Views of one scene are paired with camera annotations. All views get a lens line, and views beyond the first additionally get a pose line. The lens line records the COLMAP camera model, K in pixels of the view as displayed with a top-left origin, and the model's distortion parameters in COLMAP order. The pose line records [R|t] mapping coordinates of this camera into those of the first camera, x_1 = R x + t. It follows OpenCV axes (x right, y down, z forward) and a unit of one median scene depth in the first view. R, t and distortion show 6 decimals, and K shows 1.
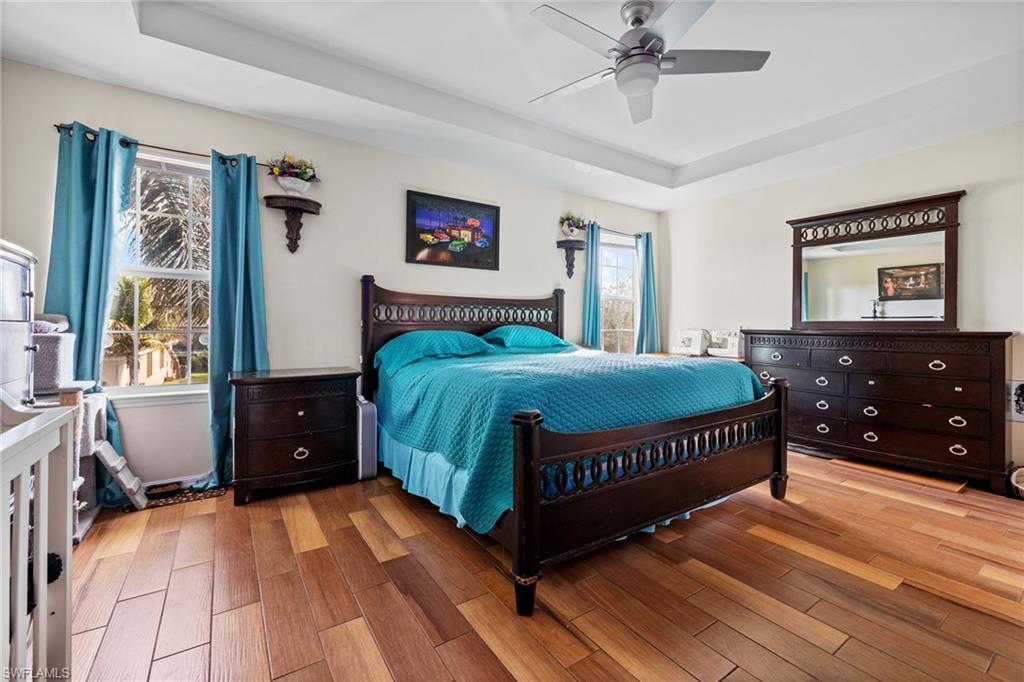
lens RADIAL K [[432.1, 0, 512.0], [0, 432.1, 341.0], [0, 0, 1]] dist [-0.009626, 0.000239]
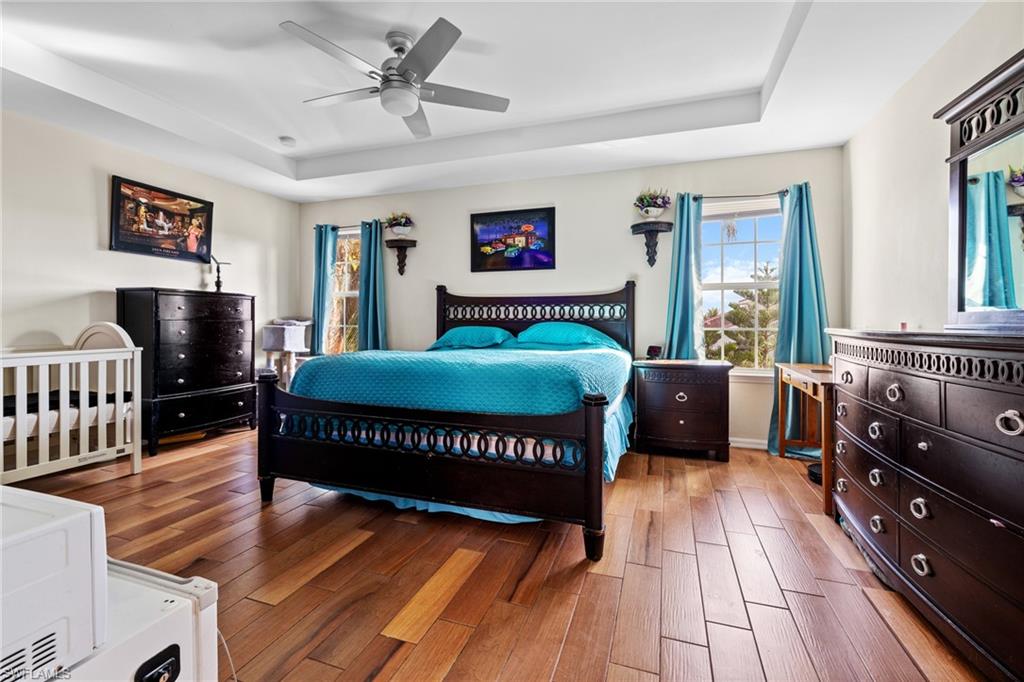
lens RADIAL K [[441.7, 0, 509.4], [0, 441.7, 328.8], [0, 0, 1]] dist [-0.010731, 0.000160]
pose [[0.599528, 0.003879, -0.800345, 0.804024], [-0.030066, 0.999392, -0.017679, 0.000975], [0.799789, 0.034663, 0.599280, 0.314183]]
